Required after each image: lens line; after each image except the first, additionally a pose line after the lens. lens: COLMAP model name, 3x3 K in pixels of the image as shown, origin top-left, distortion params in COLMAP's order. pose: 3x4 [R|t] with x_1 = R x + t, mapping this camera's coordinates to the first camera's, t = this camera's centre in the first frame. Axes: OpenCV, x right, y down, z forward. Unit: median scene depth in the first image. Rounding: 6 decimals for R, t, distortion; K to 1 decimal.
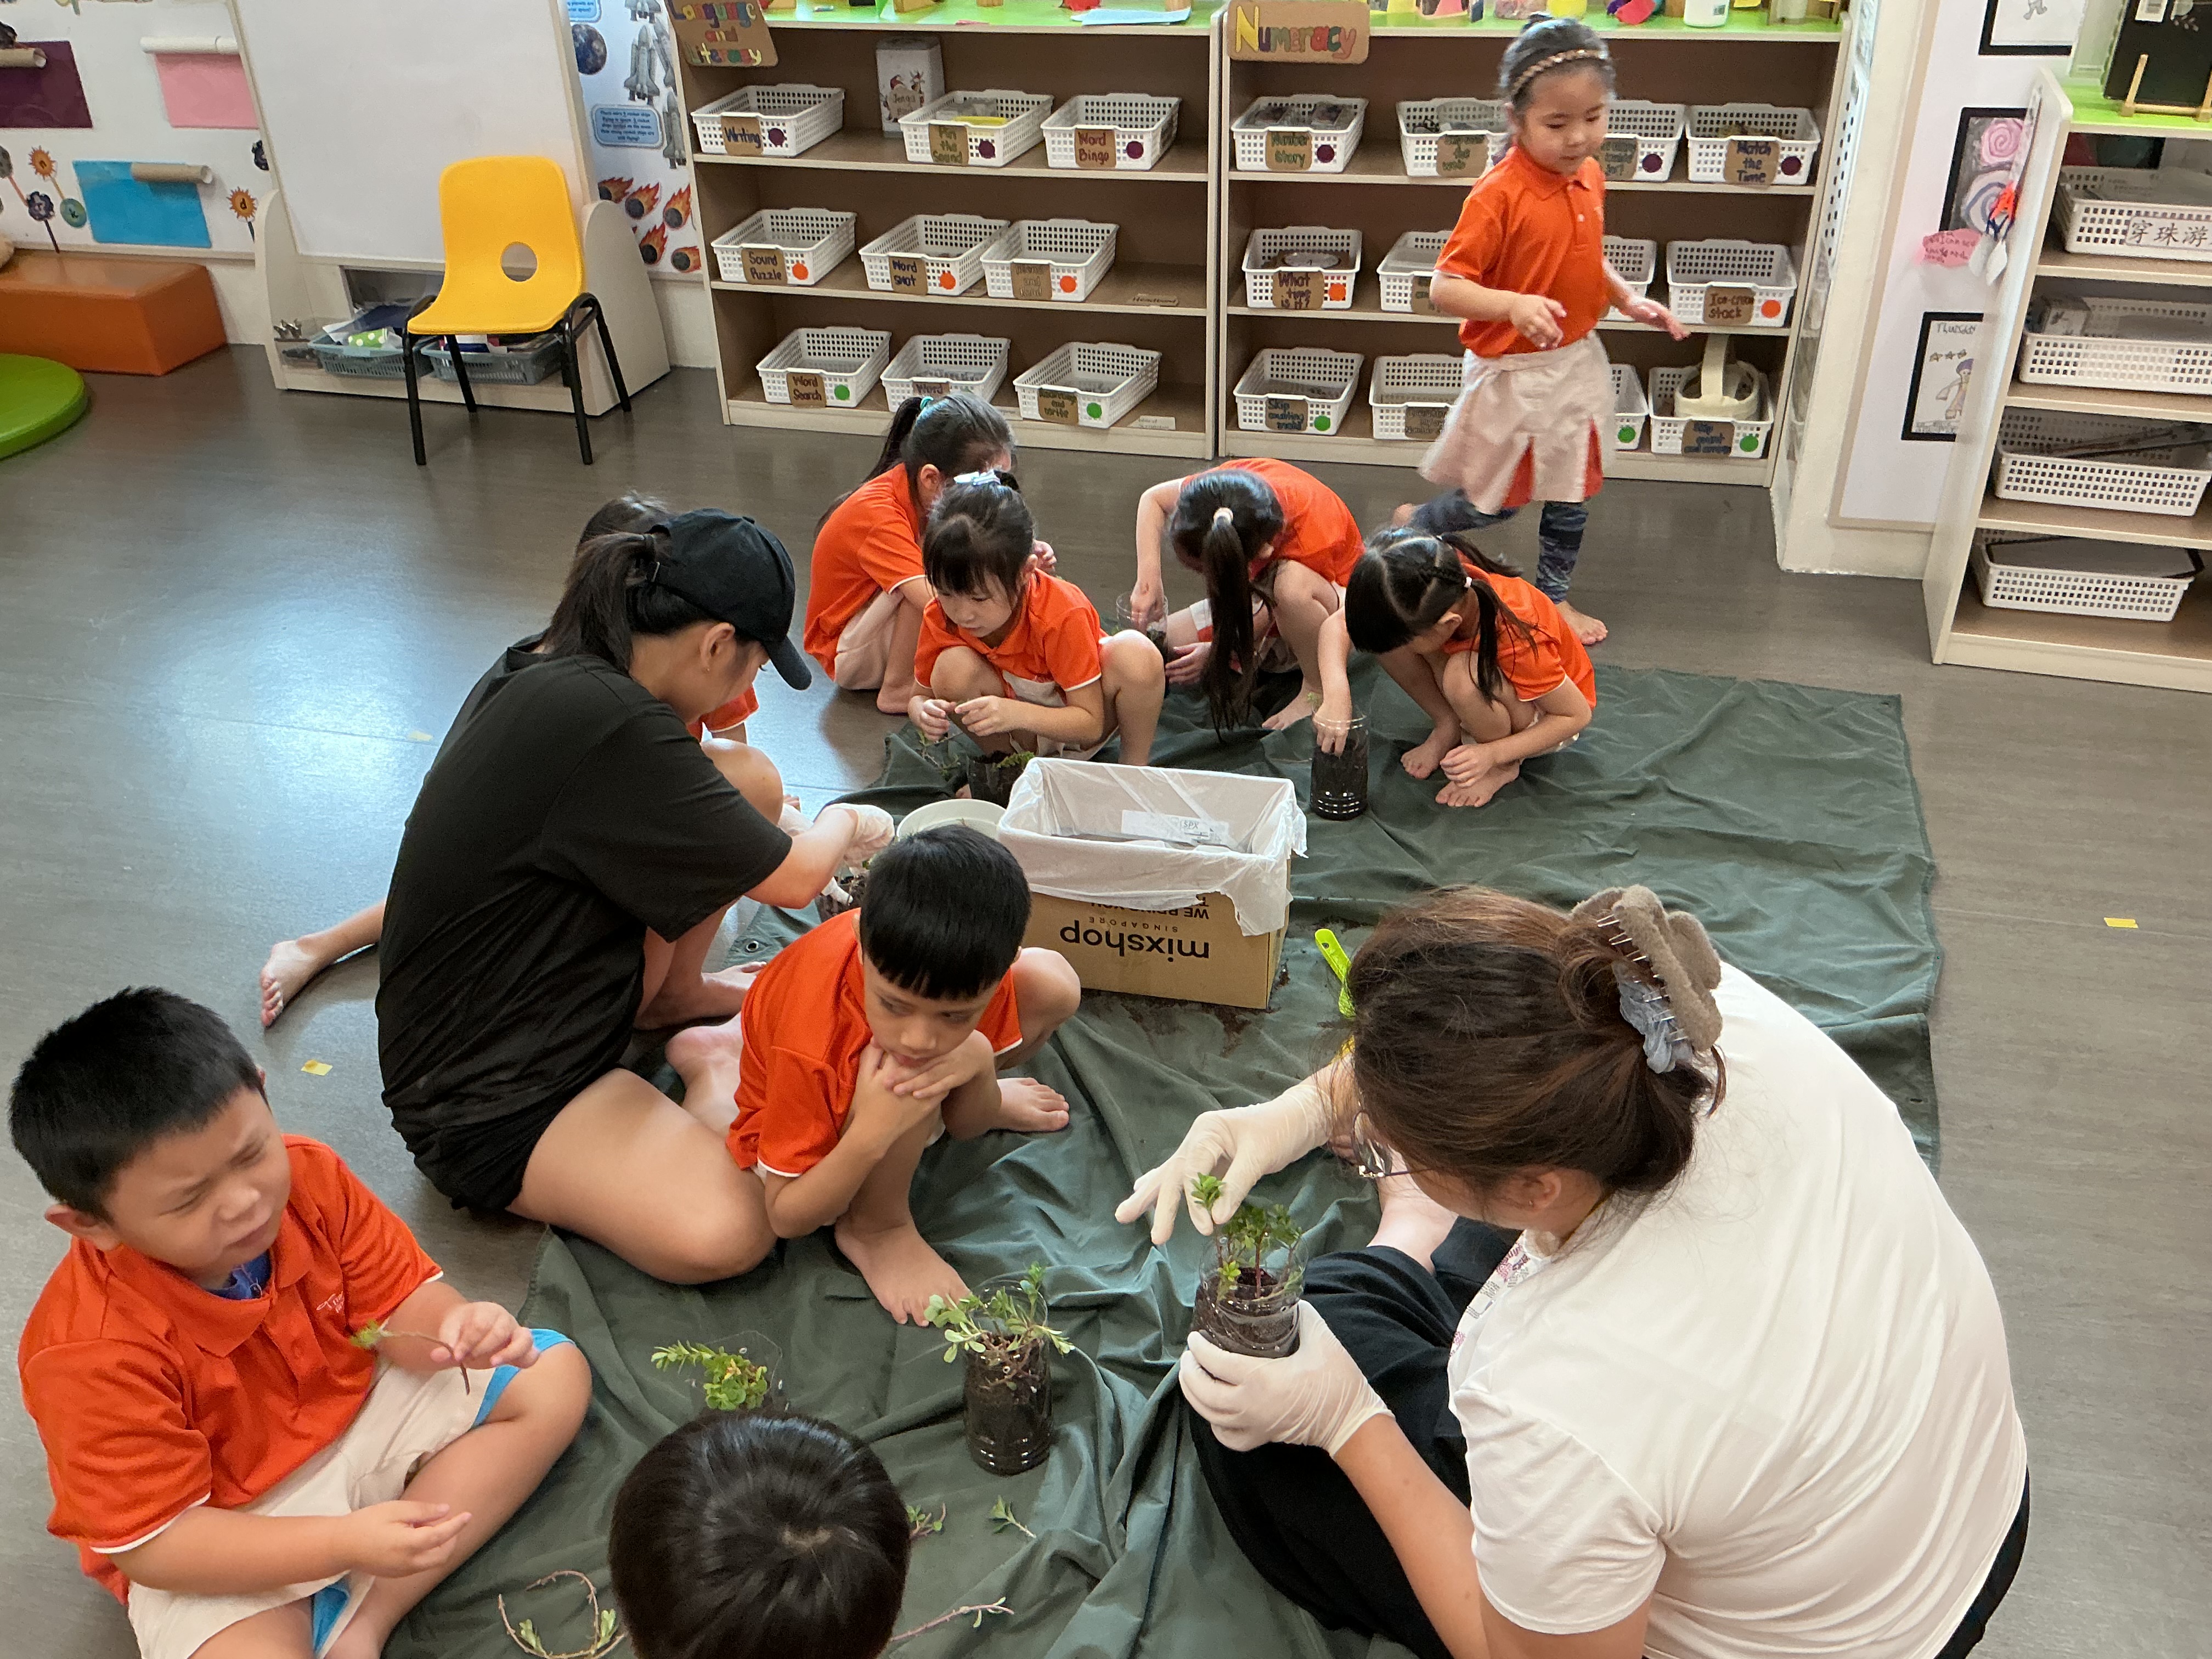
lens RADIAL K [[1846.9, 0, 1103.1], [0, 1846.9, 853.3], [0, 0, 1]] dist [0.057778, -0.107071]
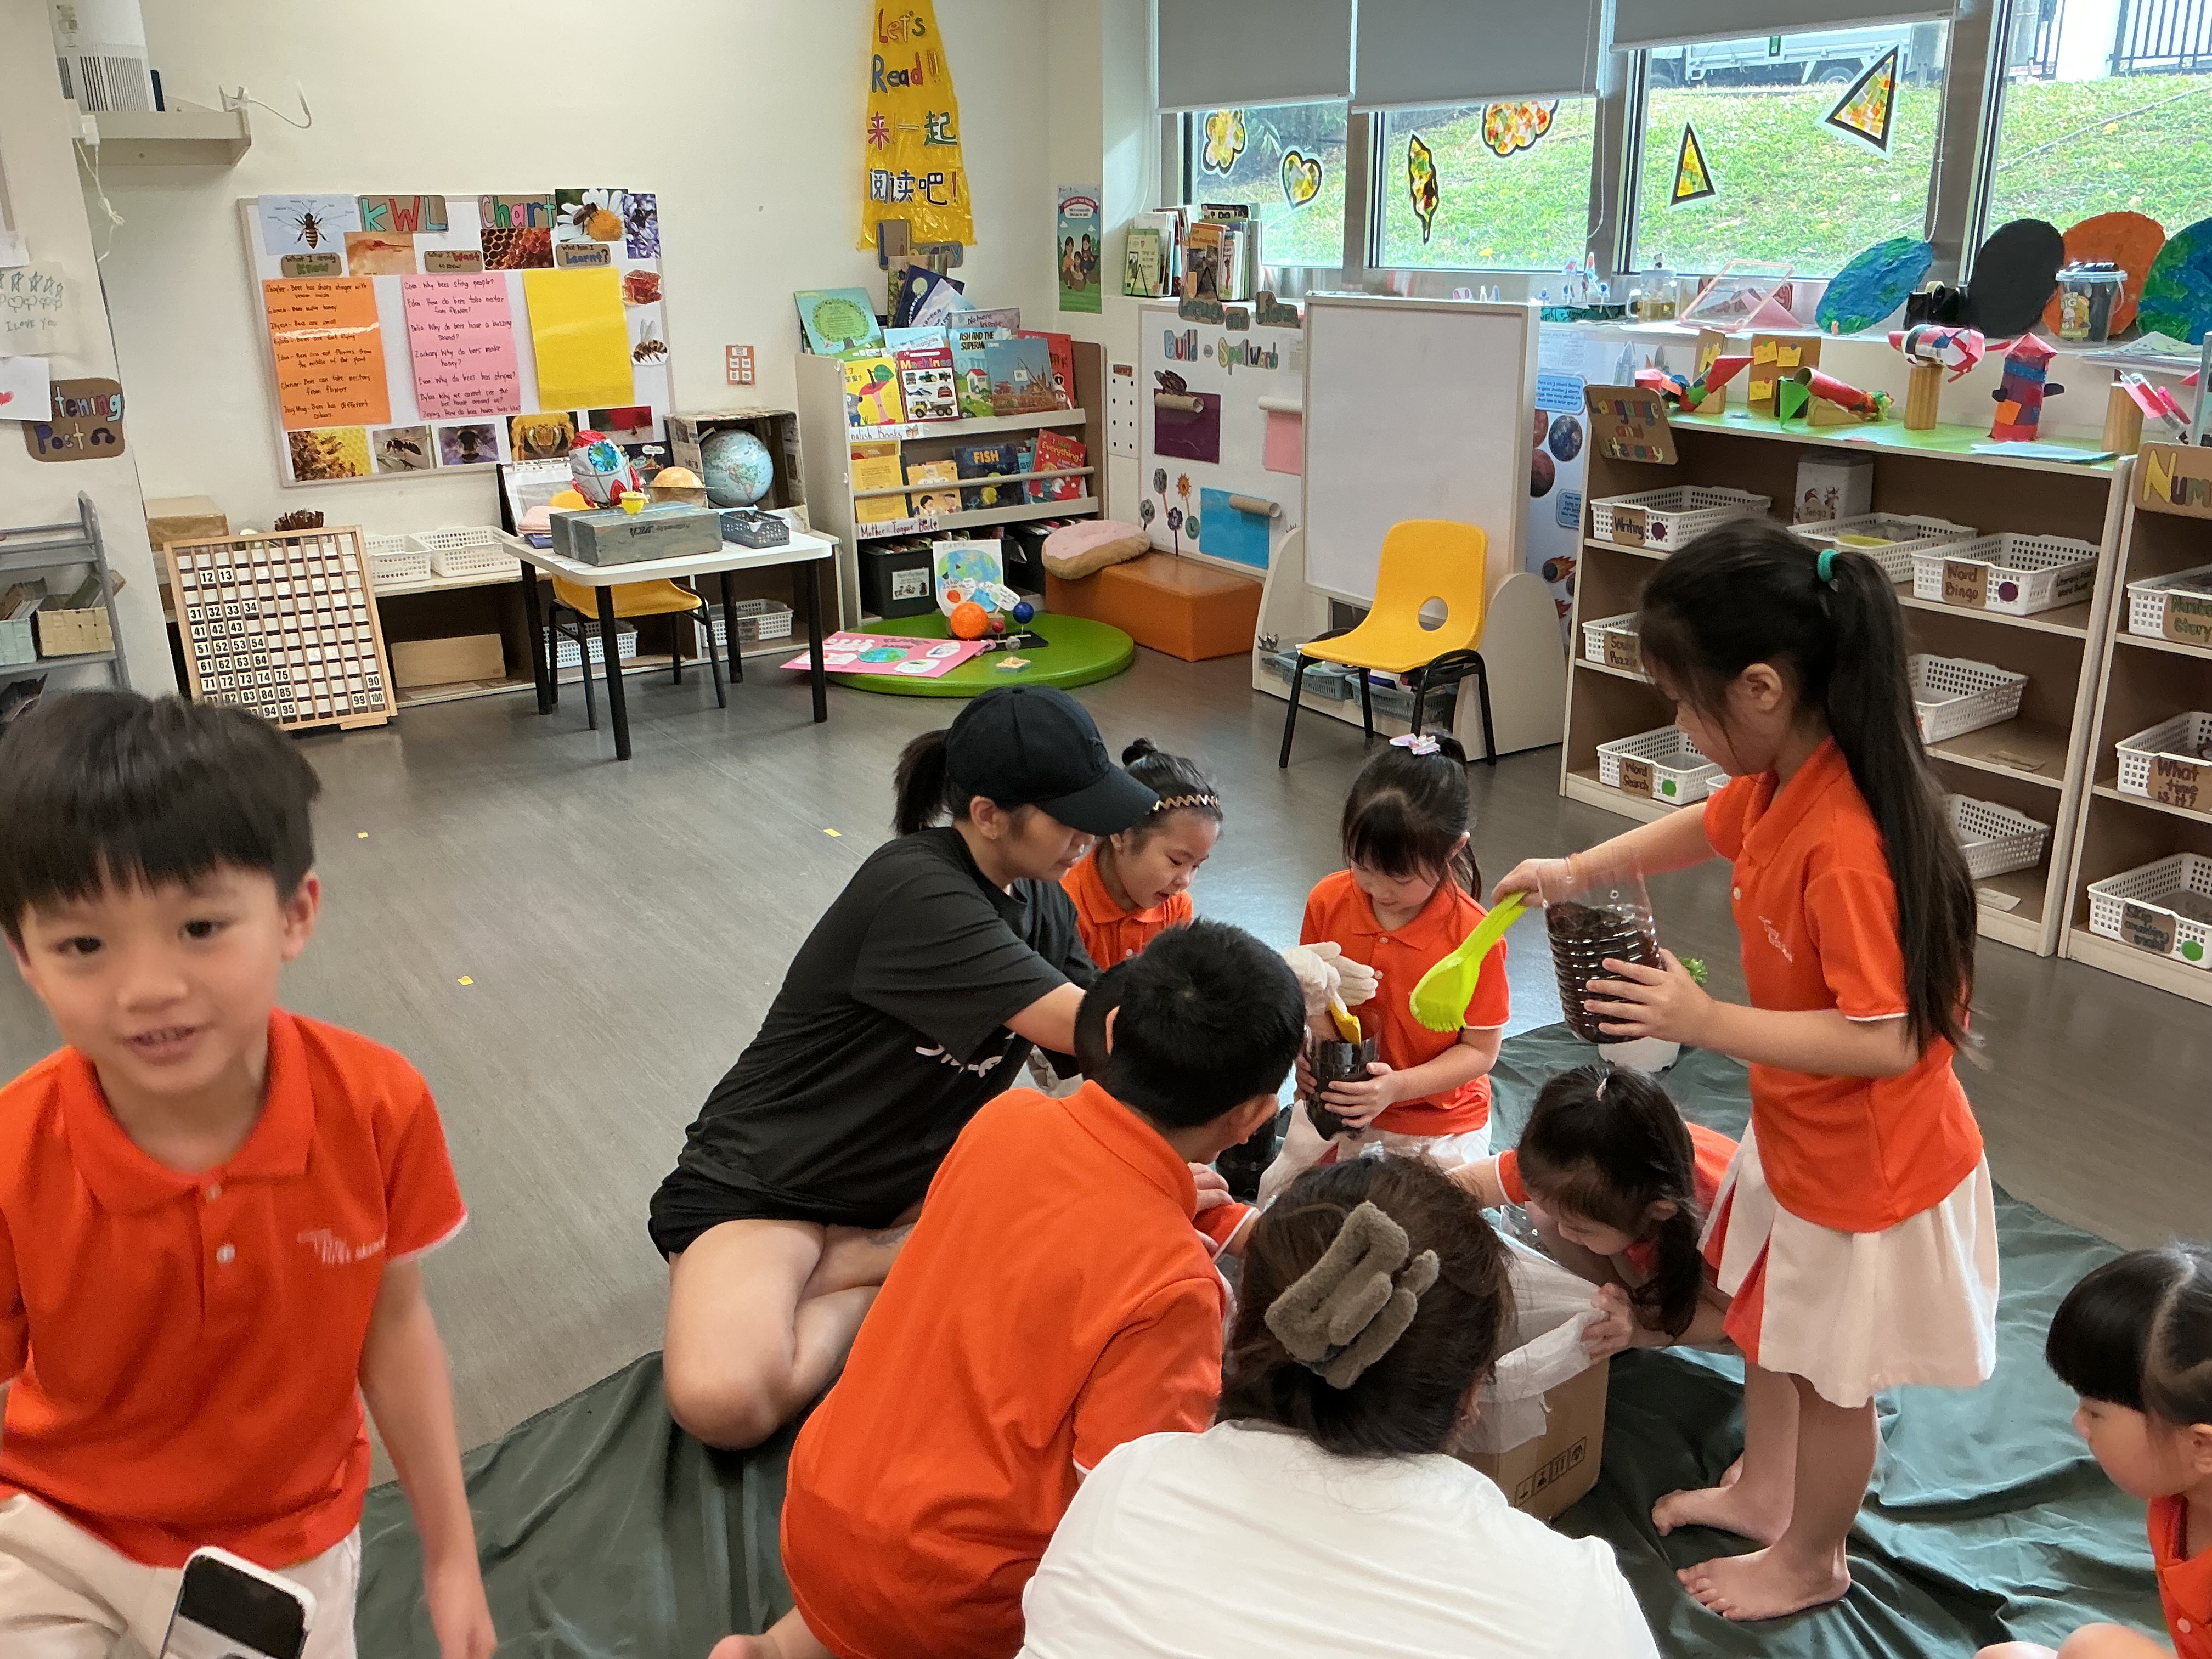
lens RADIAL K [[1846.9, 0, 1090.5], [0, 1846.9, 840.7], [0, 0, 1]] dist [0.057778, -0.107071]
pose [[0.731238, 0.234160, -0.640672, 0.300114], [-0.364528, 0.928014, -0.076877, -0.048642], [0.576551, 0.289758, 0.763957, 0.124840]]
